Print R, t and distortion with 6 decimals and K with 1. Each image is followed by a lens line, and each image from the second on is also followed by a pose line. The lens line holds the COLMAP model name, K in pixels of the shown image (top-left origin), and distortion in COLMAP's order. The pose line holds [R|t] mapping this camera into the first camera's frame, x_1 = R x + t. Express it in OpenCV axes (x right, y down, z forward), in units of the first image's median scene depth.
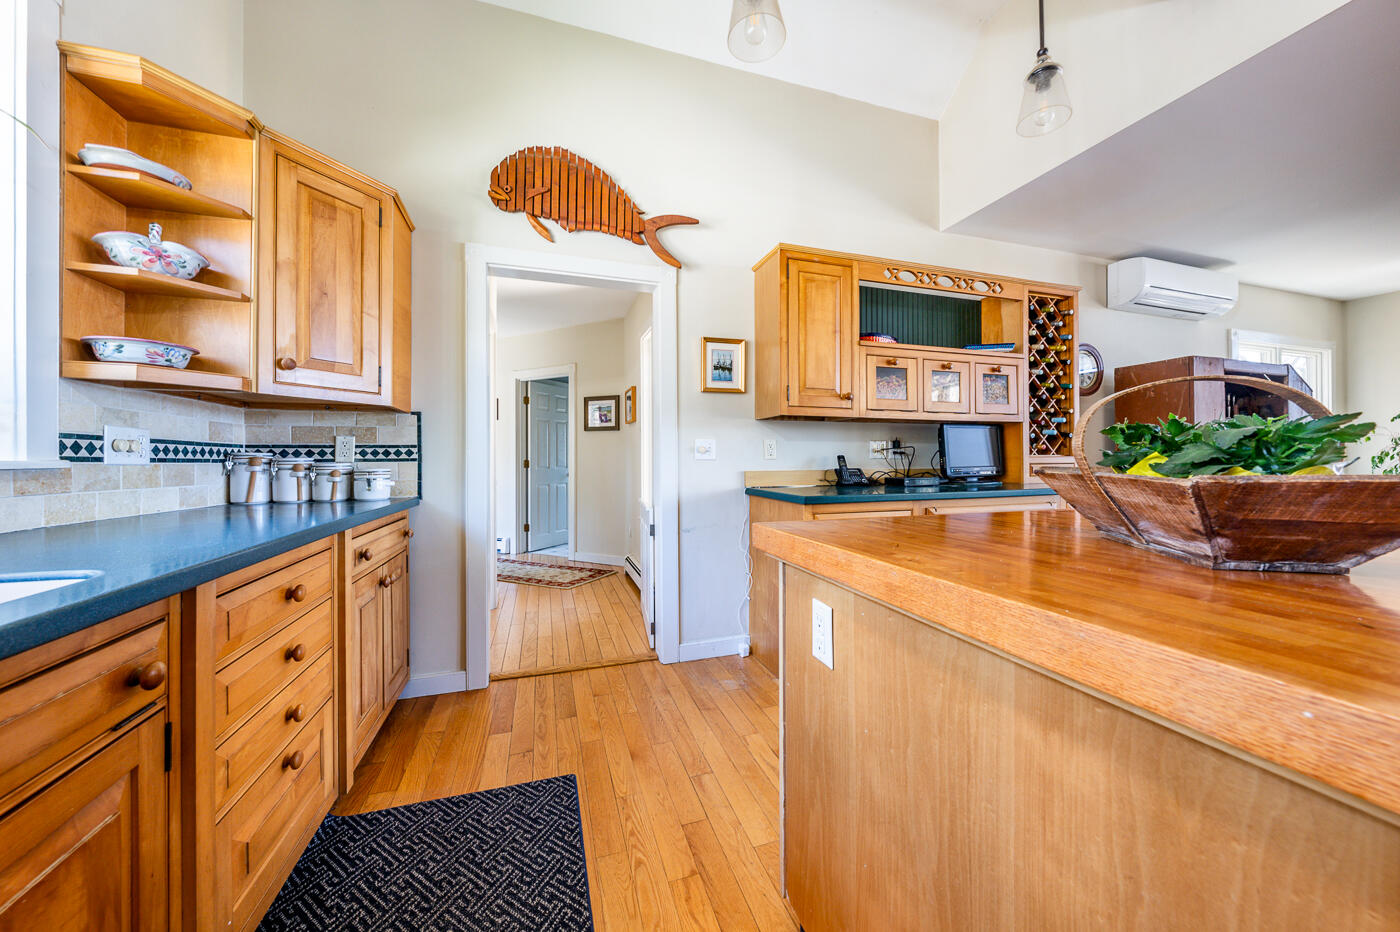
lens RADIAL K [[489.8, 0, 700.9], [0, 489.8, 453.3], [0, 0, 1]] dist [-0.000686, 0.000176]
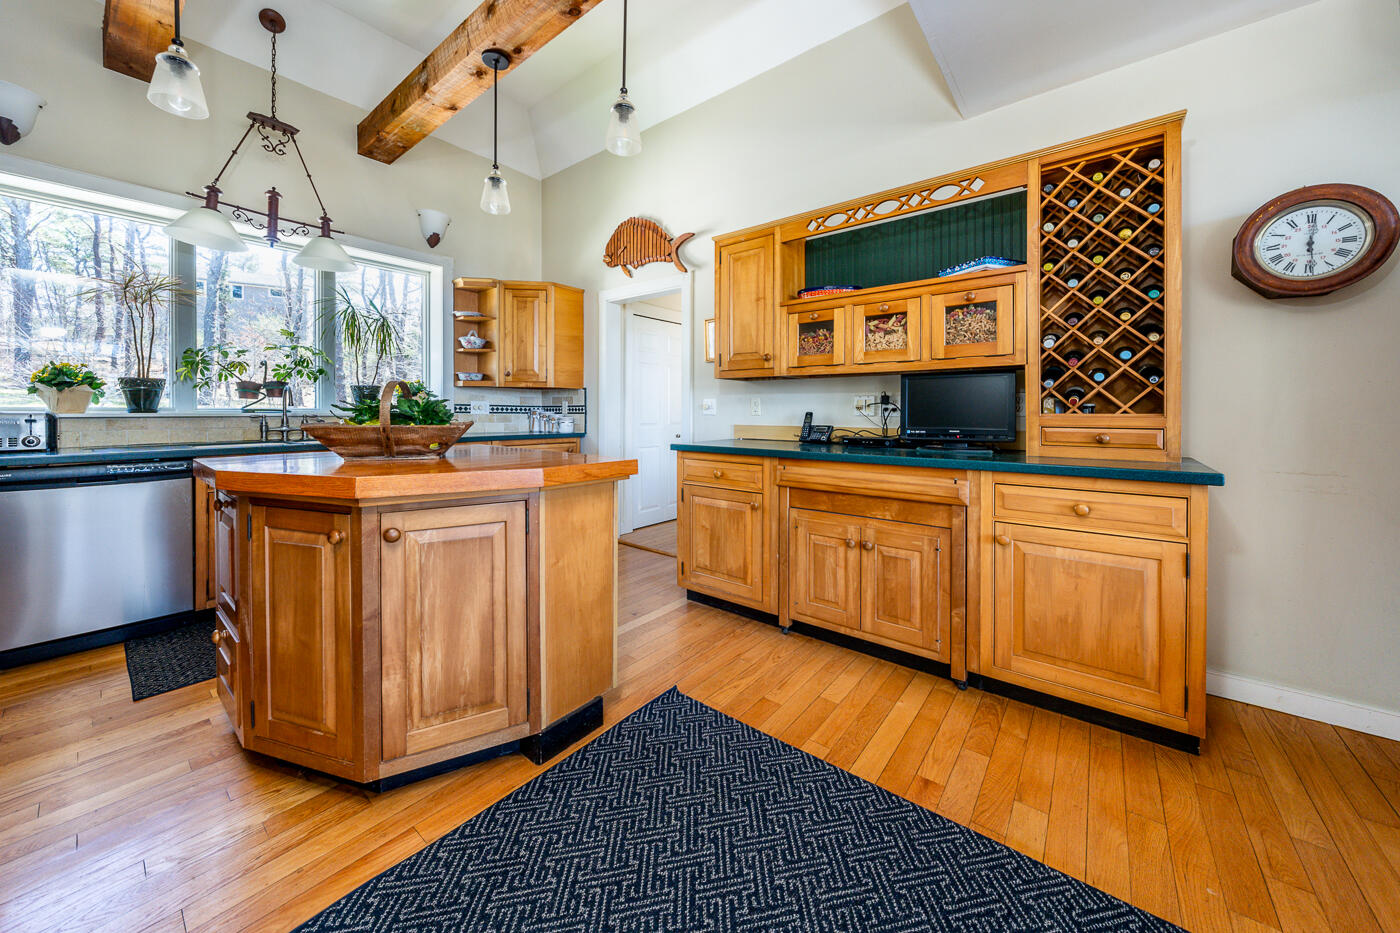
lens RADIAL K [[496.6, 0, 700.5], [0, 496.6, 412.5], [0, 0, 1]] dist [0.000004, 0.000061]
pose [[0.550026, 0.006507, -0.835122, 1.141388], [0.002872, 0.999949, 0.009682, -0.006458], [0.835143, -0.007724, 0.549979, 0.283600]]
